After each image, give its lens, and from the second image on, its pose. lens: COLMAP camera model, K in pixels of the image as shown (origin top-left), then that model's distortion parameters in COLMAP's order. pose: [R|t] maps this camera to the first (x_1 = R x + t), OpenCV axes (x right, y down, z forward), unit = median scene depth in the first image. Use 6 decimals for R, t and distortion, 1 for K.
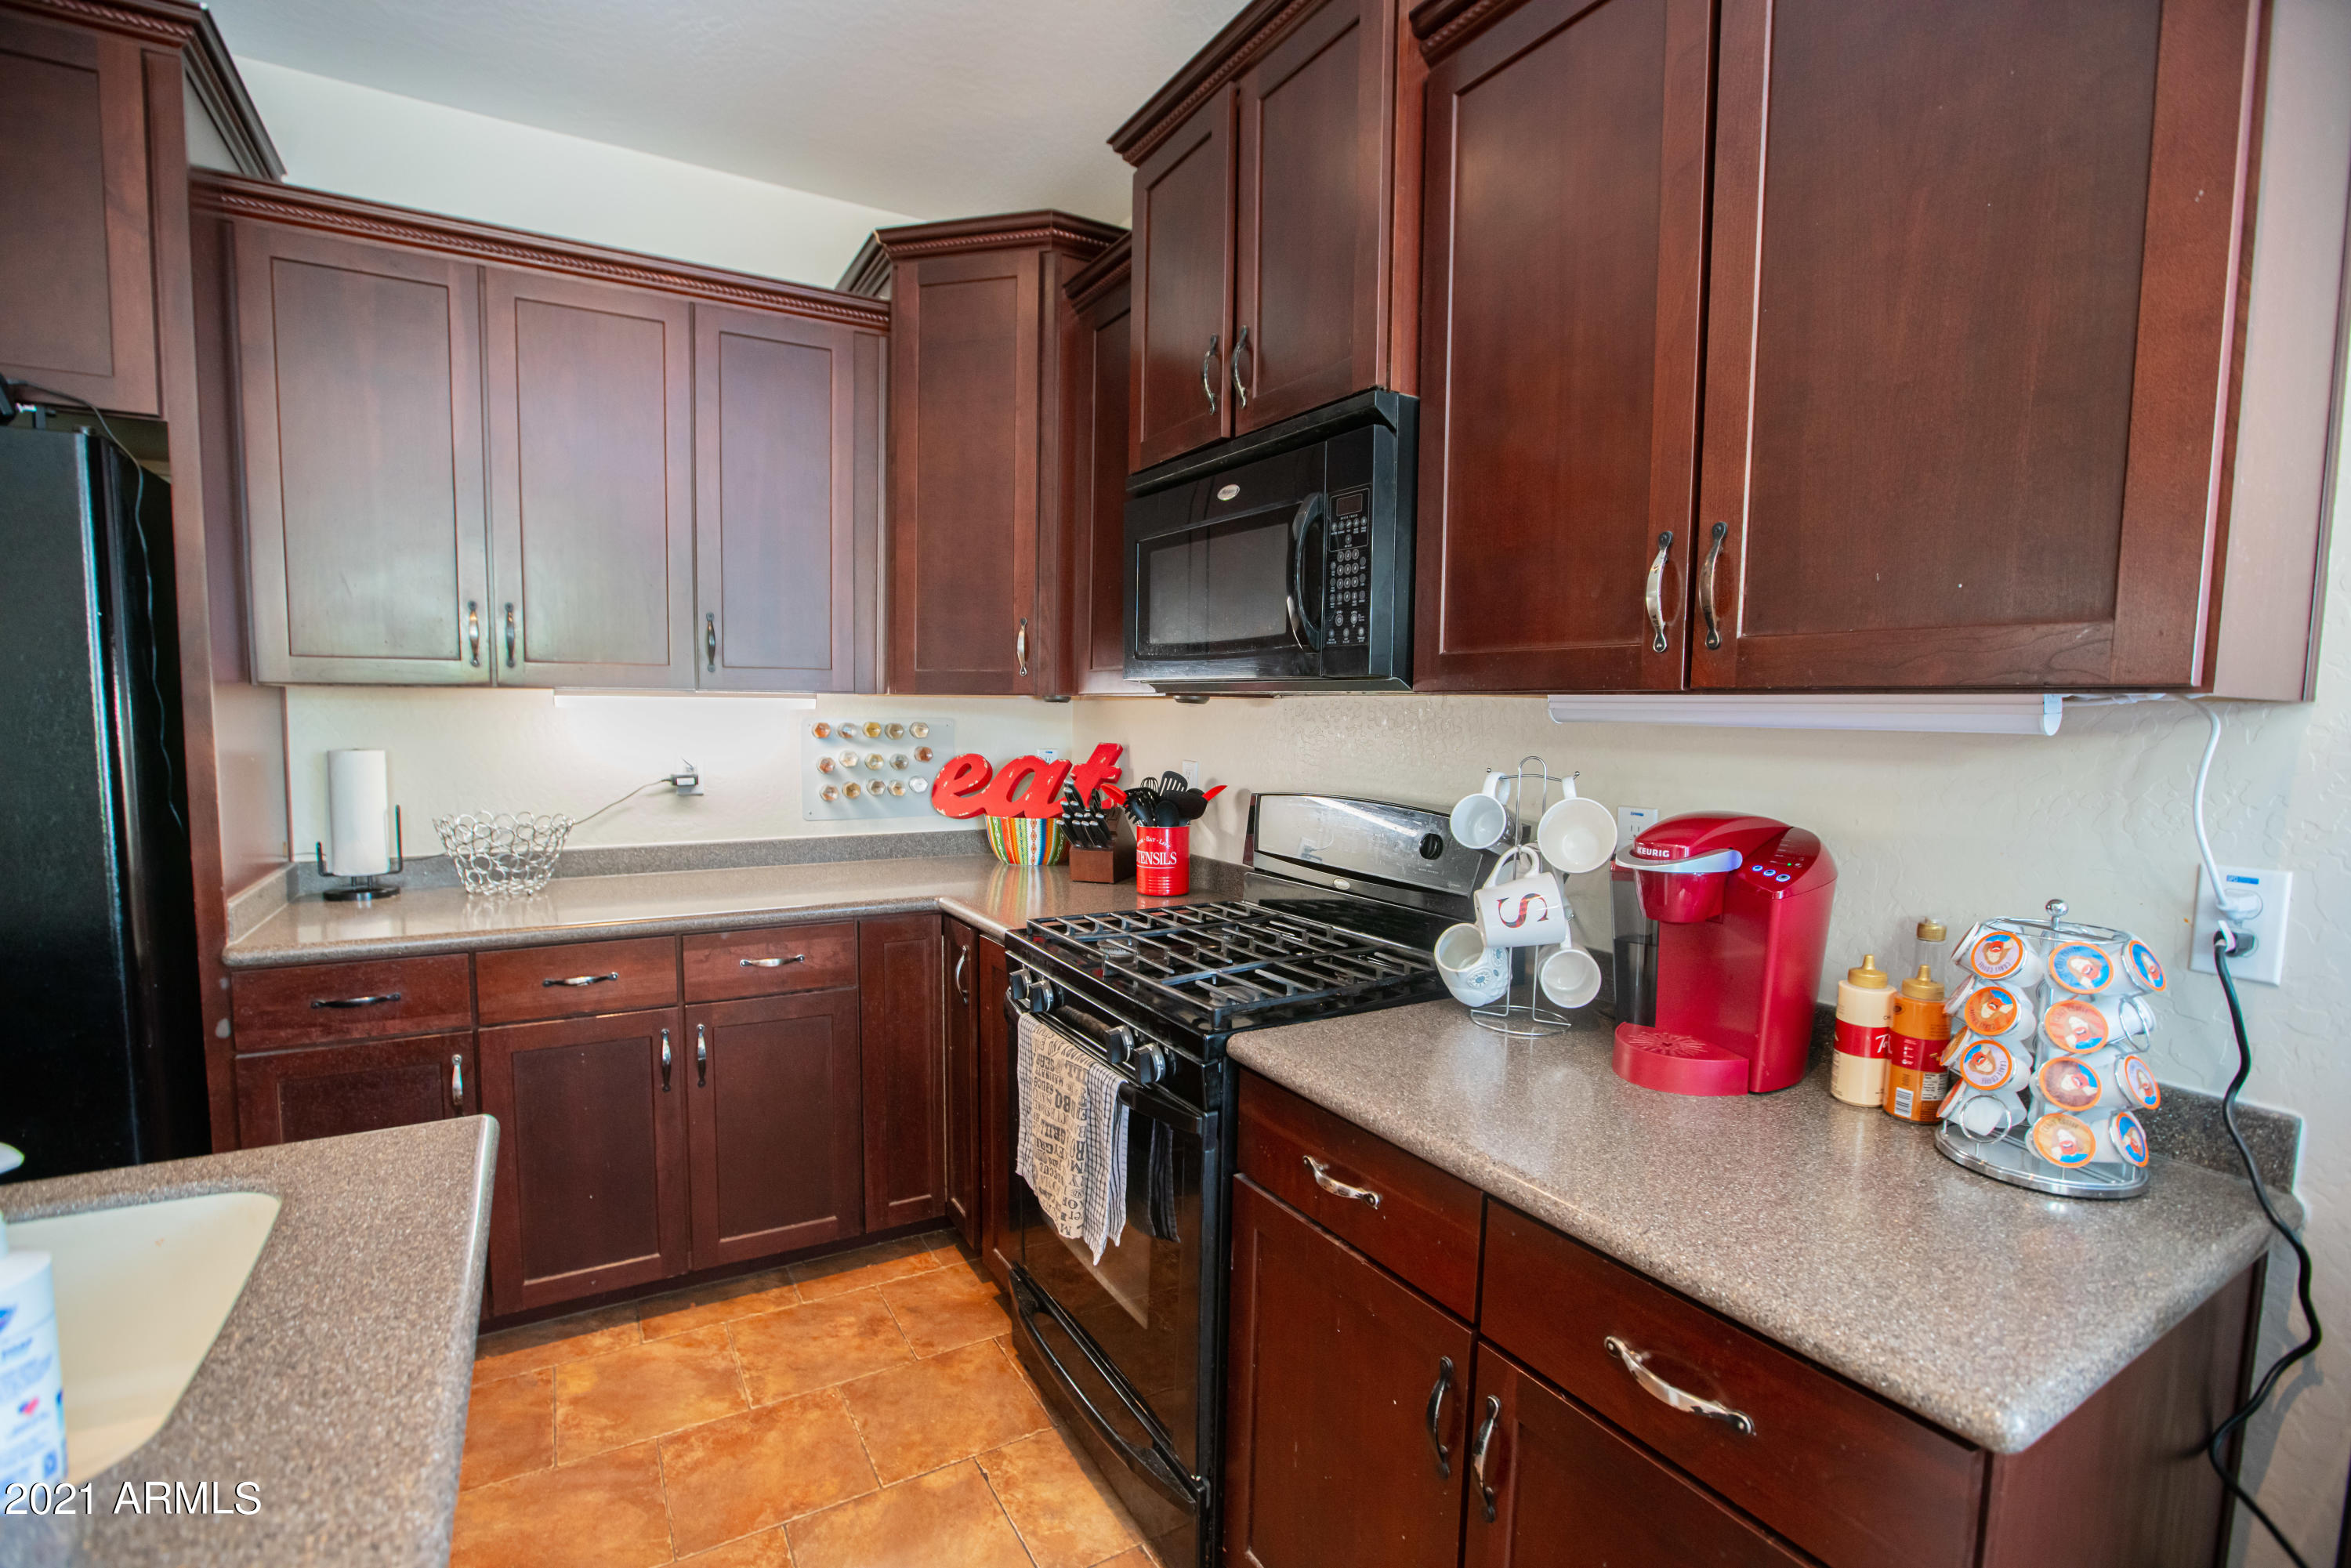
lens RADIAL K [[1067.5, 0, 1177.0], [0, 1067.5, 799.8], [0, 0, 1]] dist [-0.036833, 0.009566]
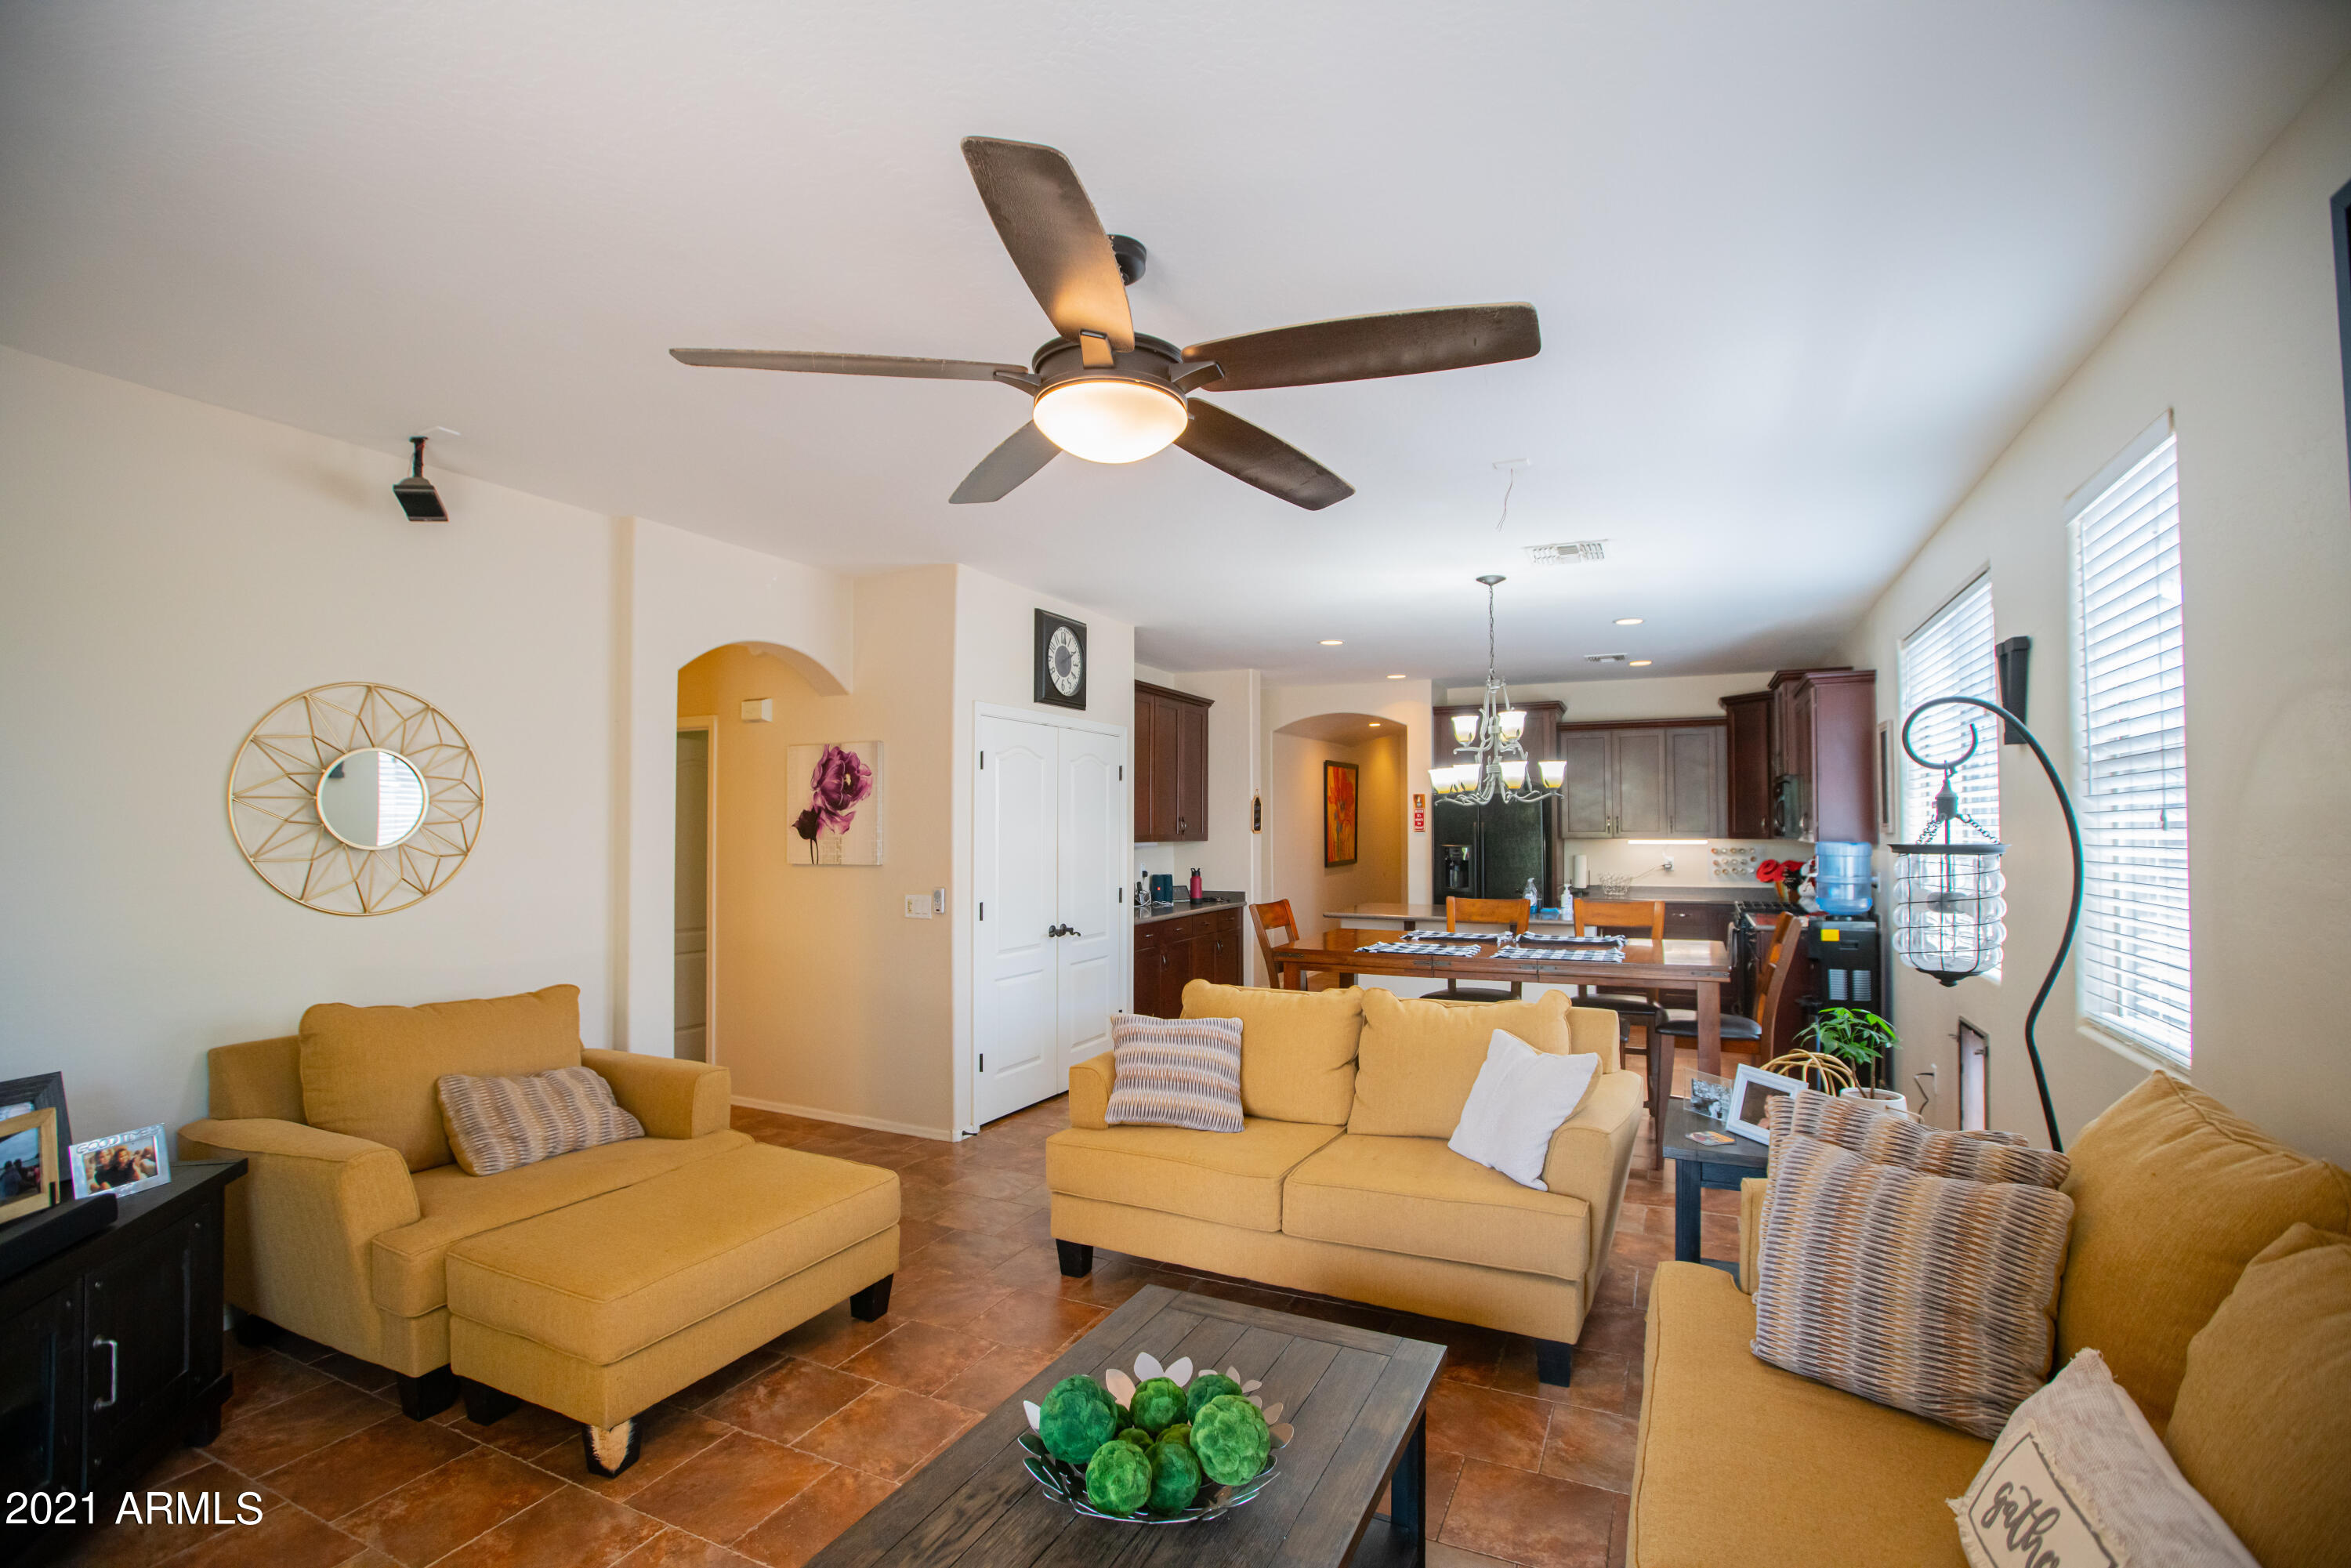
lens RADIAL K [[1067.5, 0, 1182.3], [0, 1067.5, 804.7], [0, 0, 1]] dist [-0.036833, 0.009566]
pose [[0.565576, -0.037821, -0.823829, 2.418704], [-0.055958, 0.994886, -0.084090, 0.264327], [0.822796, 0.093659, 0.560567, -3.614677]]
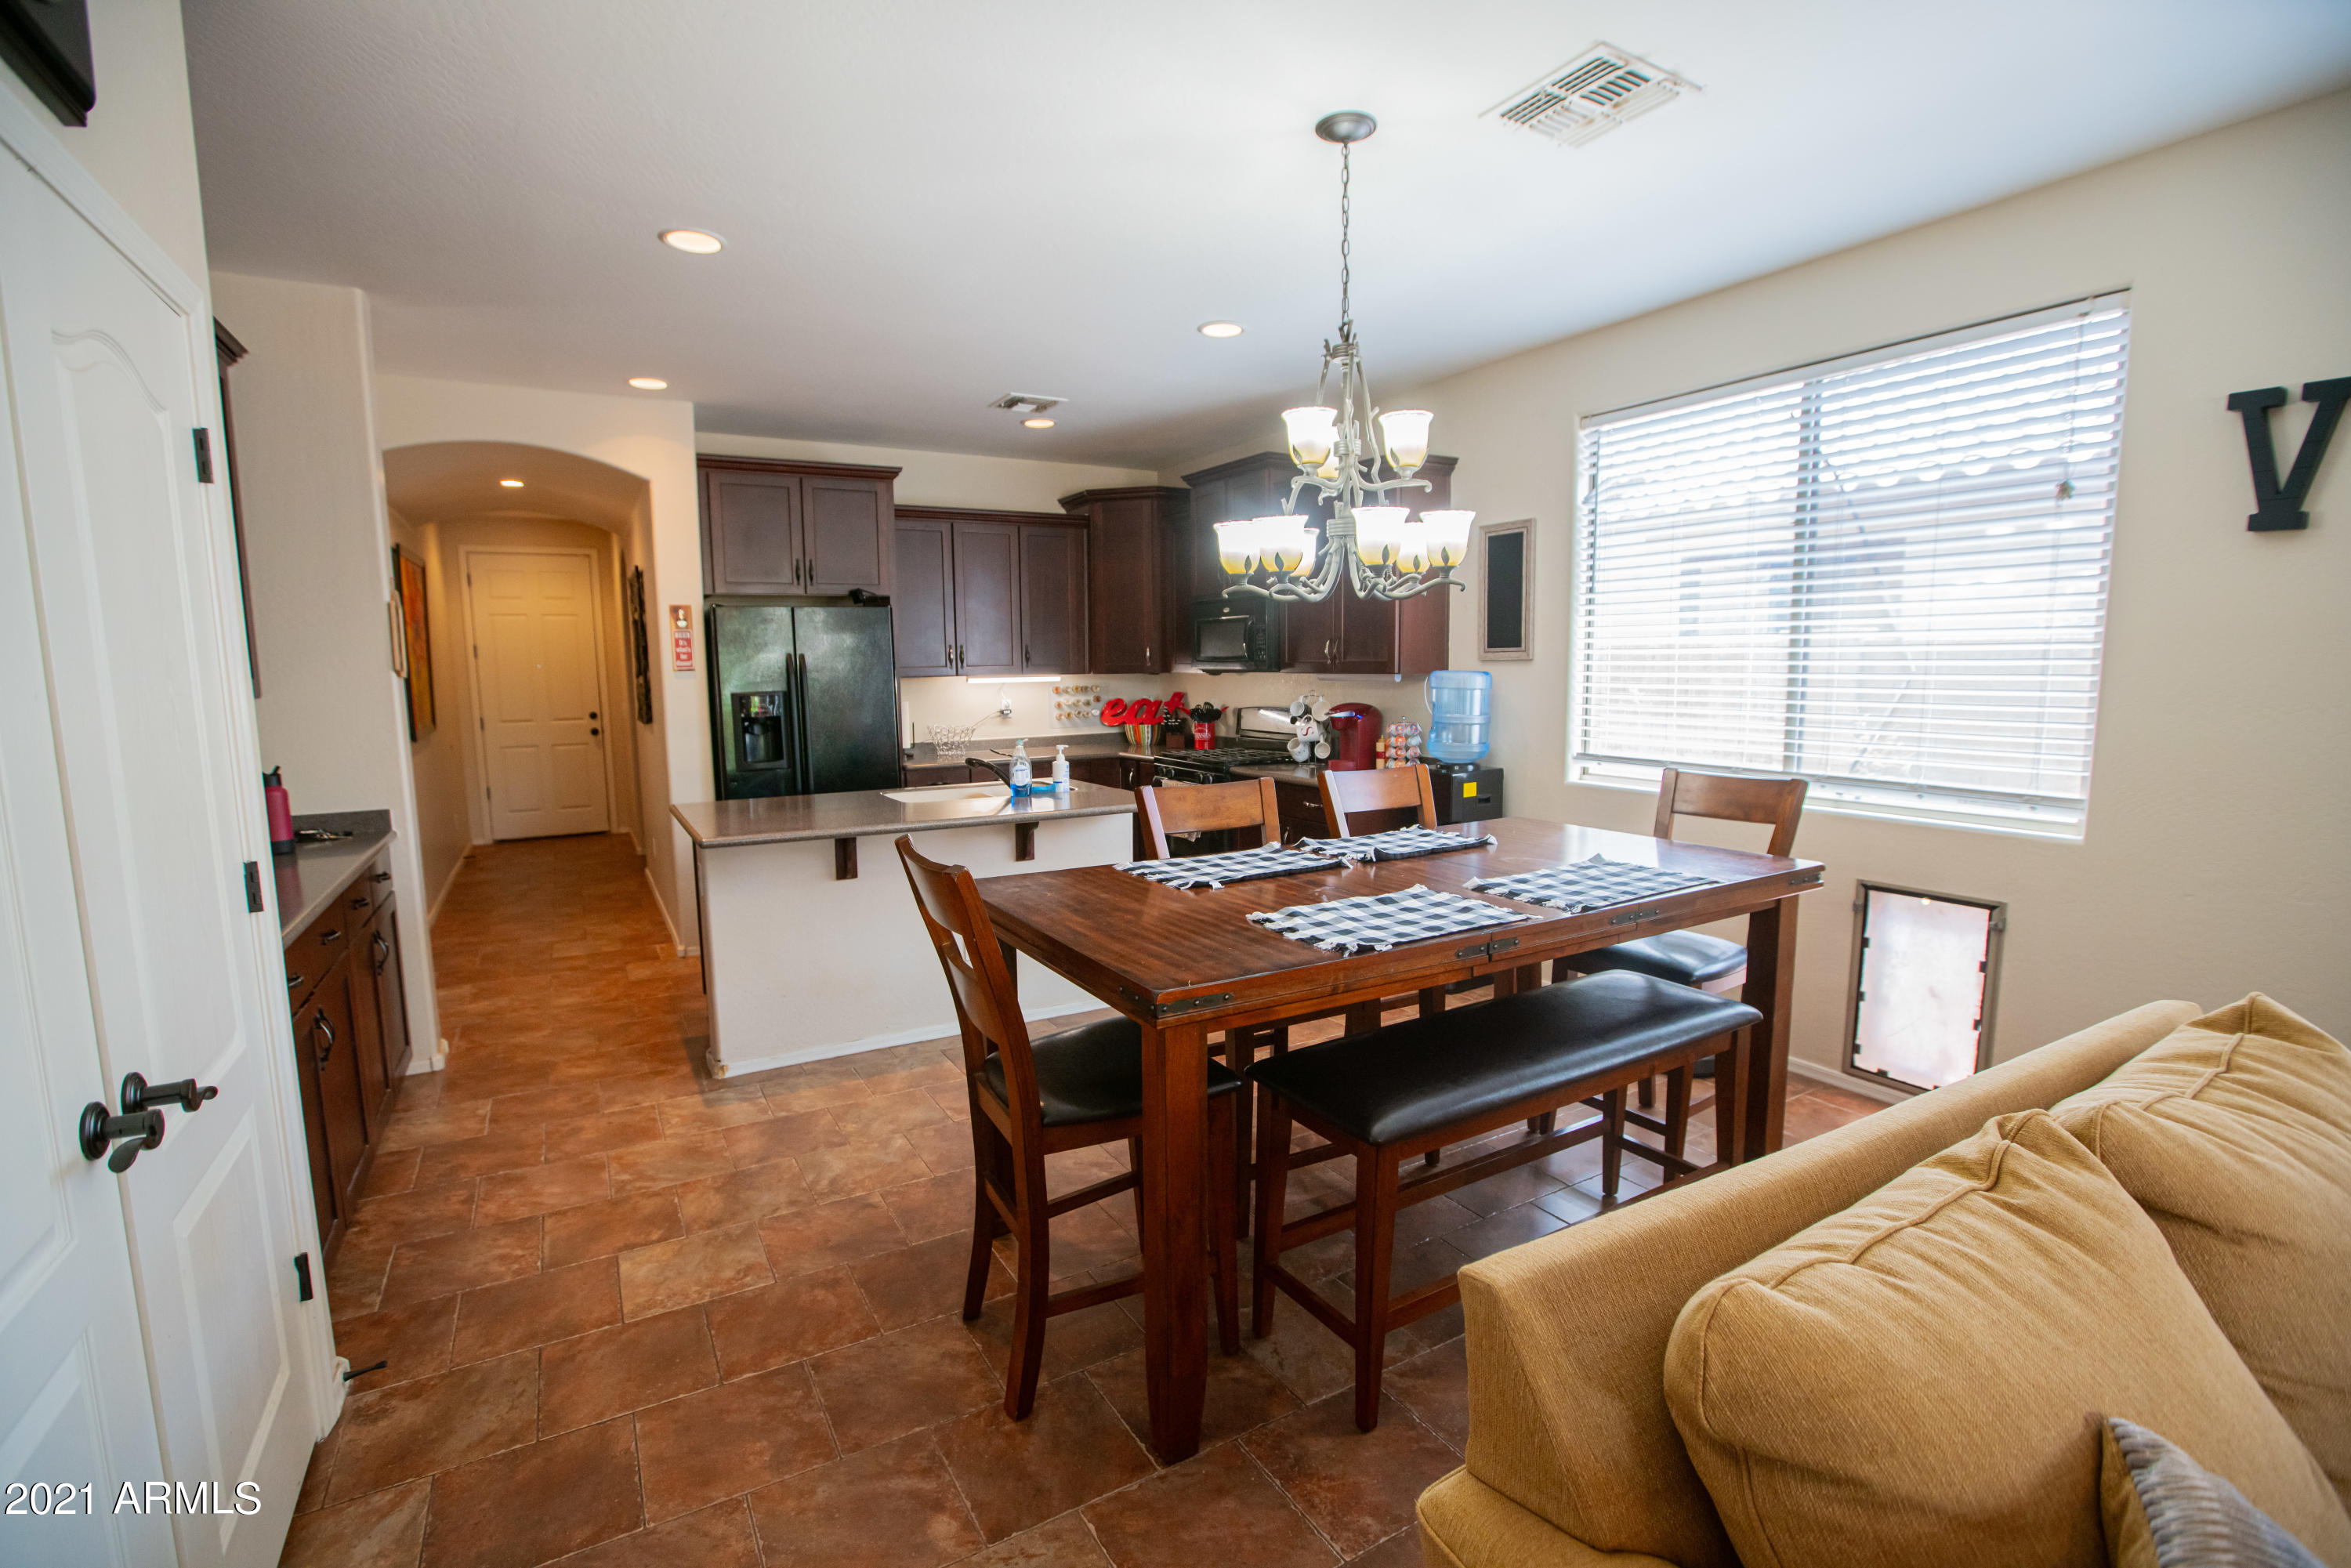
lens RADIAL K [[1067.5, 0, 1182.6], [0, 1067.5, 793.6], [0, 0, 1]] dist [-0.036833, 0.009566]
pose [[0.999550, -0.029344, -0.006237, -0.092110], [0.029559, 0.998847, 0.037840, 0.159000], [0.005120, -0.038007, 0.999264, -2.621347]]
